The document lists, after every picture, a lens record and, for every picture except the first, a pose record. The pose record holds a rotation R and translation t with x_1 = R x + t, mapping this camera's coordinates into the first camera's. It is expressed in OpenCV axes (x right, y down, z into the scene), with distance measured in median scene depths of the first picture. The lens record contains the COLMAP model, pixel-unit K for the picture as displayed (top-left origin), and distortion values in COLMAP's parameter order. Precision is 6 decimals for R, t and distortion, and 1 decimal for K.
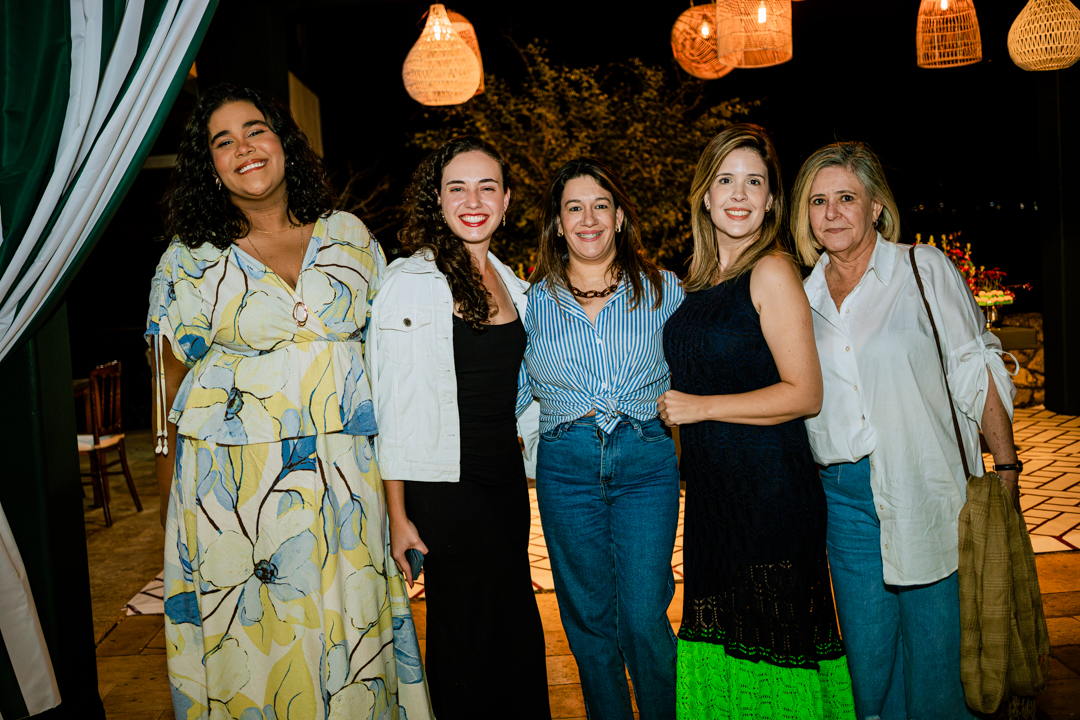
lens RADIAL K [[1175.4, 0, 544.9], [0, 1175.4, 332.8], [0, 0, 1]] dist [-0.035823, 0.000000]
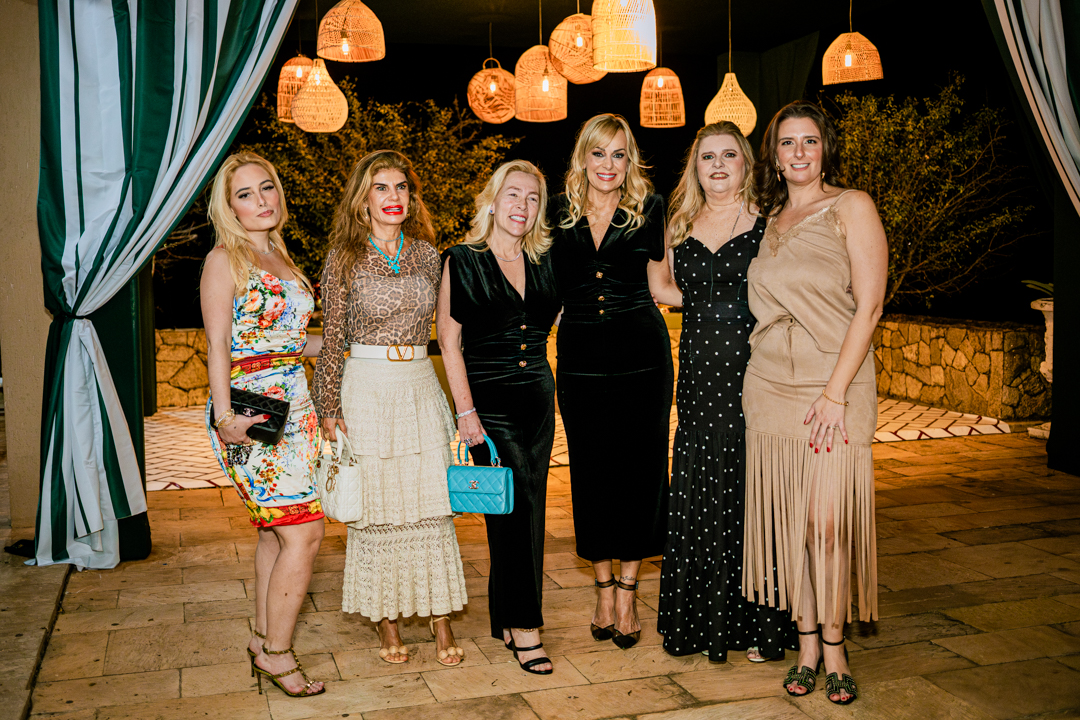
lens RADIAL K [[1175.4, 0, 535.7], [0, 1175.4, 355.0], [0, 0, 1]] dist [-0.035823, 0.000000]
pose [[0.964924, 0.027614, 0.261073, -0.136935], [-0.030051, 0.999534, 0.005345, 0.035366], [-0.260804, -0.013003, 0.965304, -0.274581]]
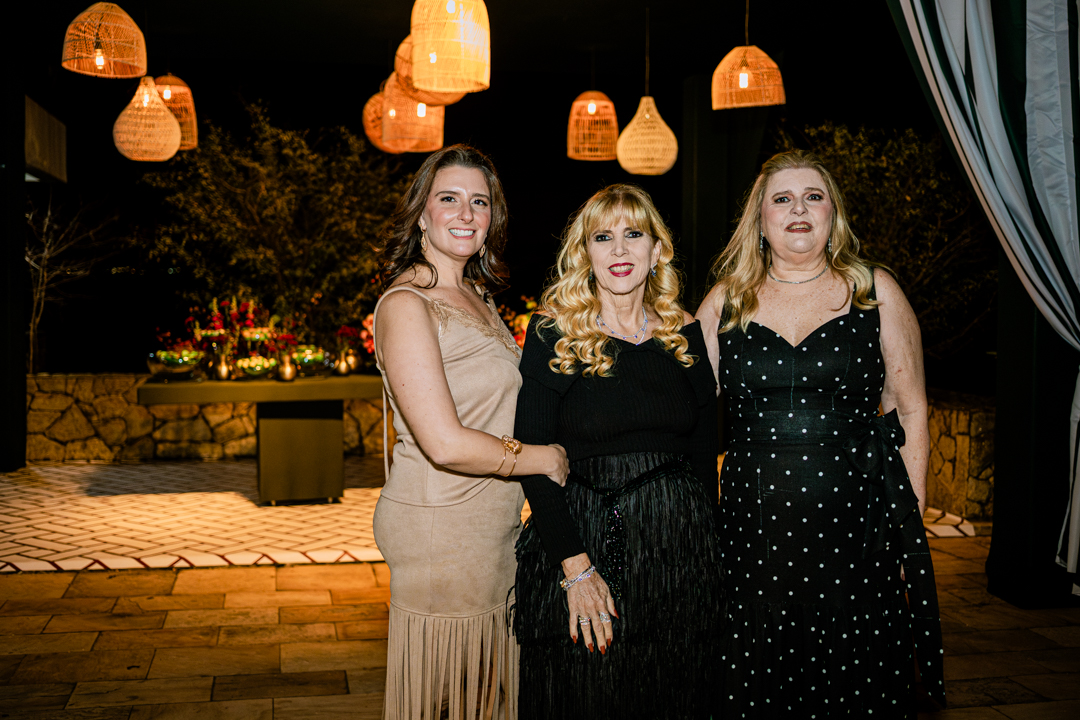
lens RADIAL K [[1175.4, 0, 536.9], [0, 1175.4, 356.9], [0, 0, 1]] dist [-0.035823, 0.000000]
pose [[0.982234, 0.060271, 0.177715, 0.072388], [-0.058668, 0.998176, -0.014266, -0.002464], [-0.178251, 0.003586, 0.983979, -0.163963]]
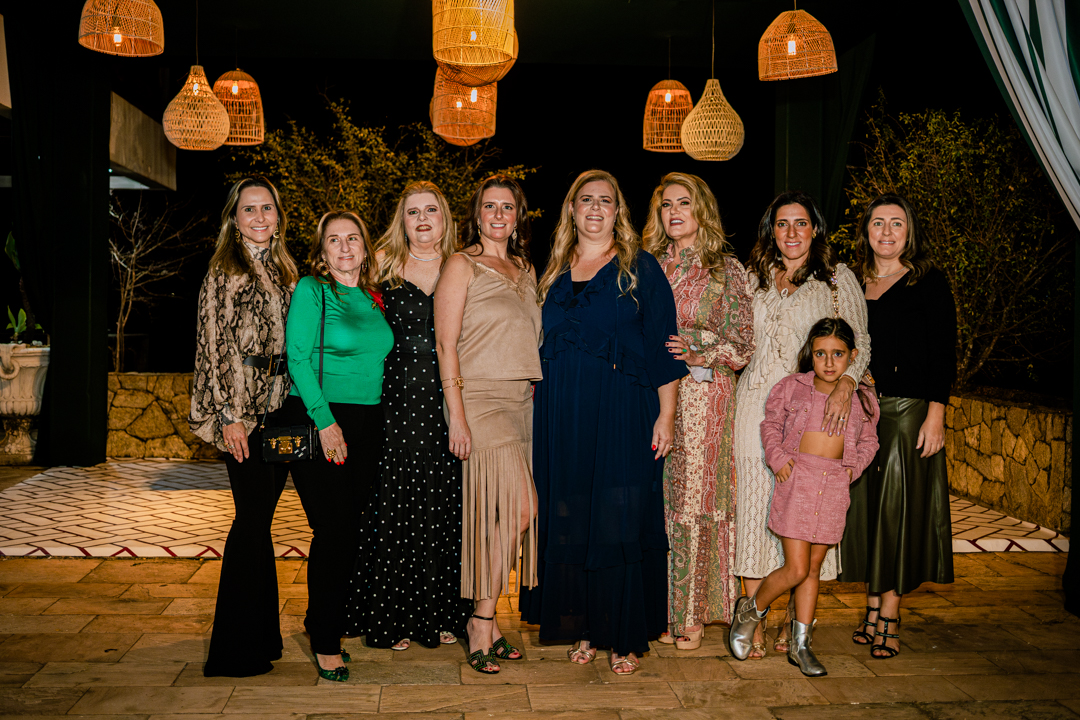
lens RADIAL K [[1175.4, 0, 545.7], [0, 1175.4, 359.6], [0, 0, 1]] dist [-0.035823, 0.000000]
pose [[0.996063, 0.071333, 0.052636, 0.152263], [-0.070090, 0.997225, -0.025092, 0.014169], [-0.054280, 0.021304, 0.998298, -0.133203]]
